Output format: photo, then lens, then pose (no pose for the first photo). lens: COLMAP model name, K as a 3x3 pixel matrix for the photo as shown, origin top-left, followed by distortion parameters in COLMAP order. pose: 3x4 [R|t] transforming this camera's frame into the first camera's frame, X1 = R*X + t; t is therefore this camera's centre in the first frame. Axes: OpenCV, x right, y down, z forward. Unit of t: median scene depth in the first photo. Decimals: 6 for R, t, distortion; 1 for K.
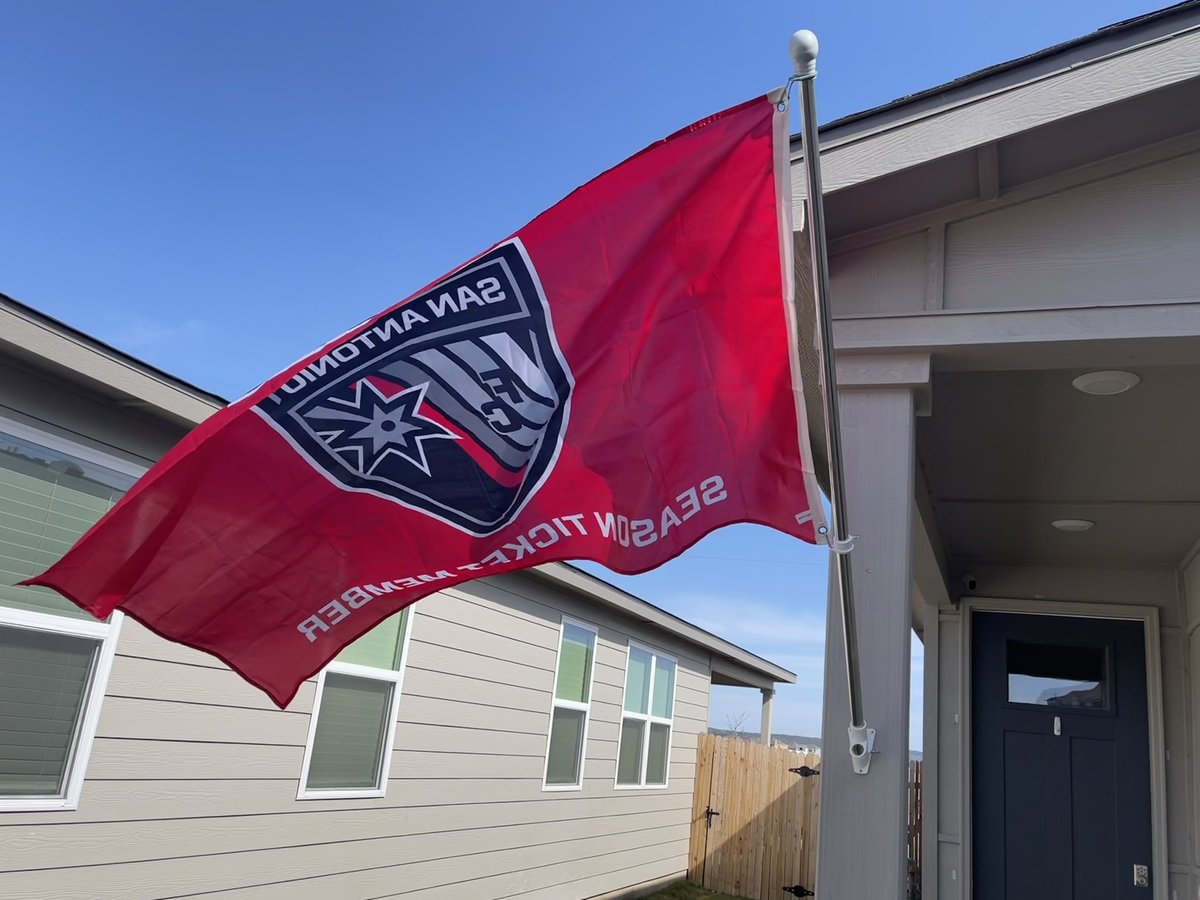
lens RADIAL K [[999.4, 0, 600.0], [0, 999.4, 450.0], [0, 0, 1]] dist [0.070294, -0.099958]
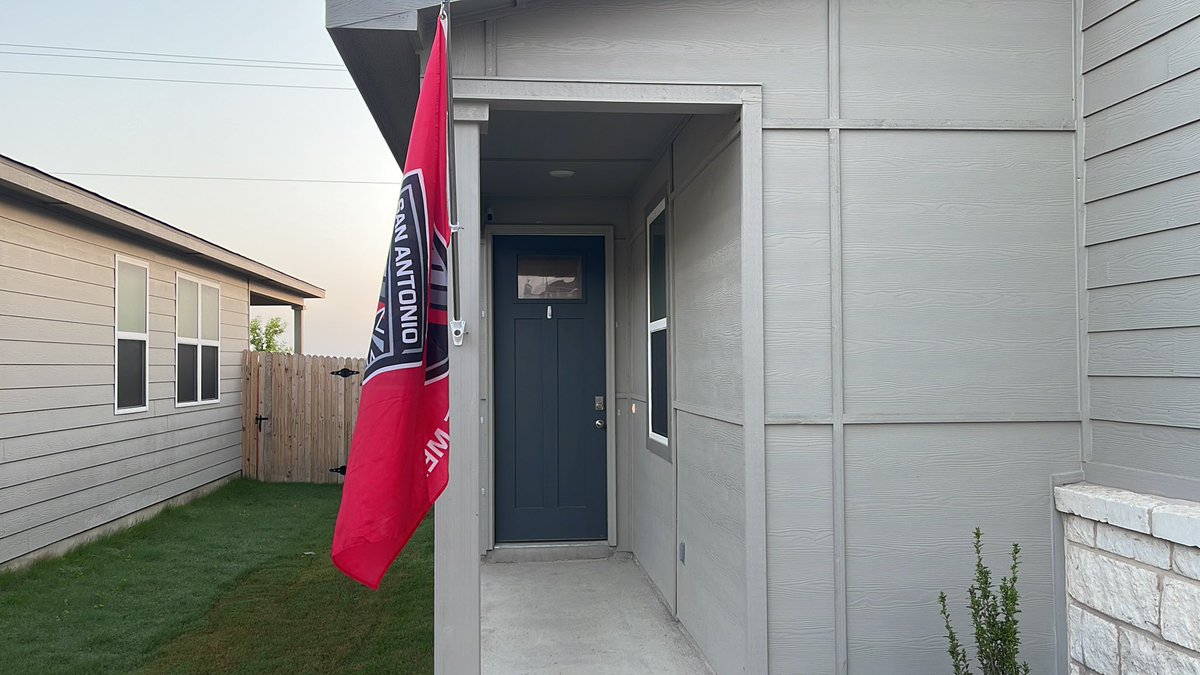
lens RADIAL K [[1039.4, 0, 600.0], [0, 1039.4, 337.5], [0, 0, 1]] dist [0.034544, -0.019431]
pose [[0.889038, -0.099799, 0.446824, -0.068274], [-0.023241, 0.964858, 0.261744, -0.037373], [-0.457243, -0.243085, 0.855476, -0.141120]]
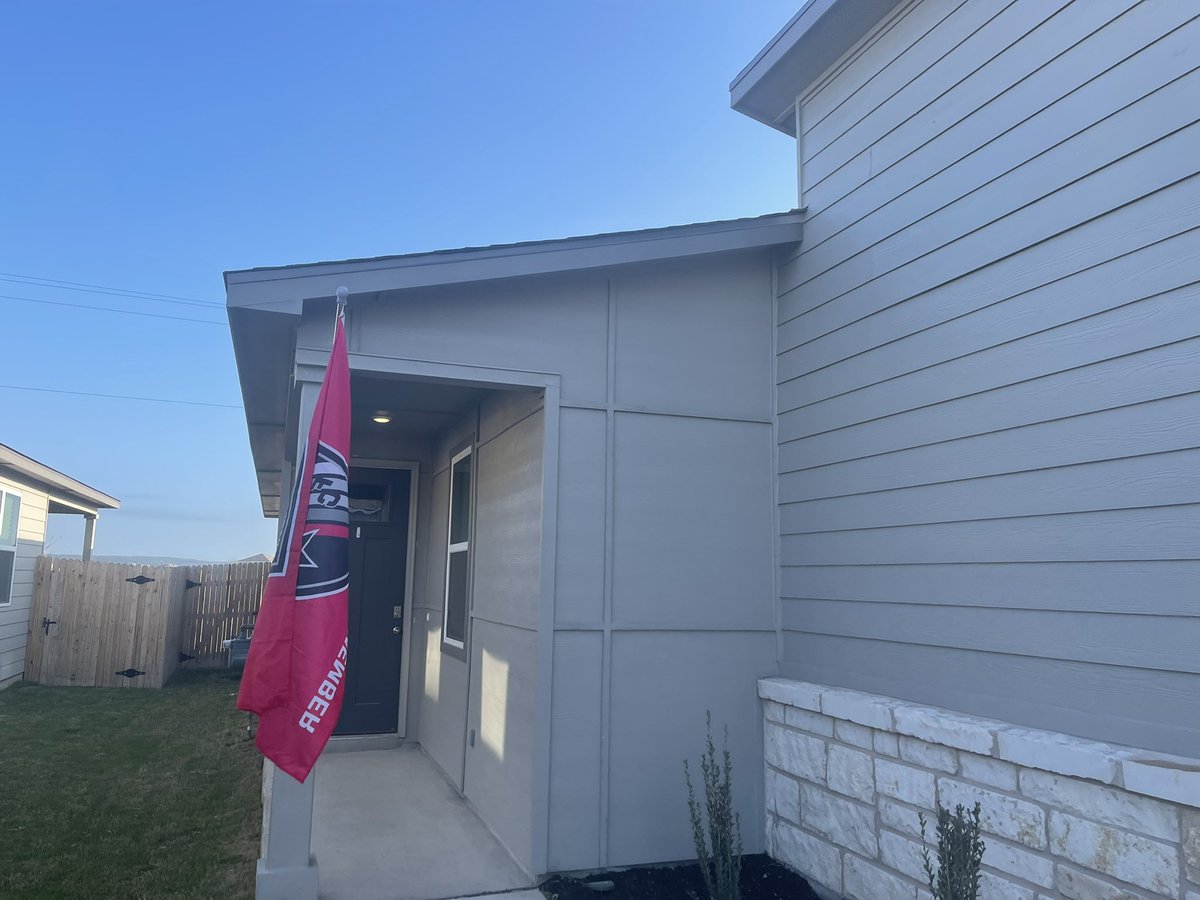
lens RADIAL K [[923.4, 0, 600.4], [0, 923.4, 430.3], [0, 0, 1]] dist [0.002465, -0.003308]
pose [[0.756662, 0.012243, 0.653691, -0.117893], [-0.114346, 0.986893, 0.113875, -0.054345], [-0.643729, -0.160912, 0.748144, -0.178171]]
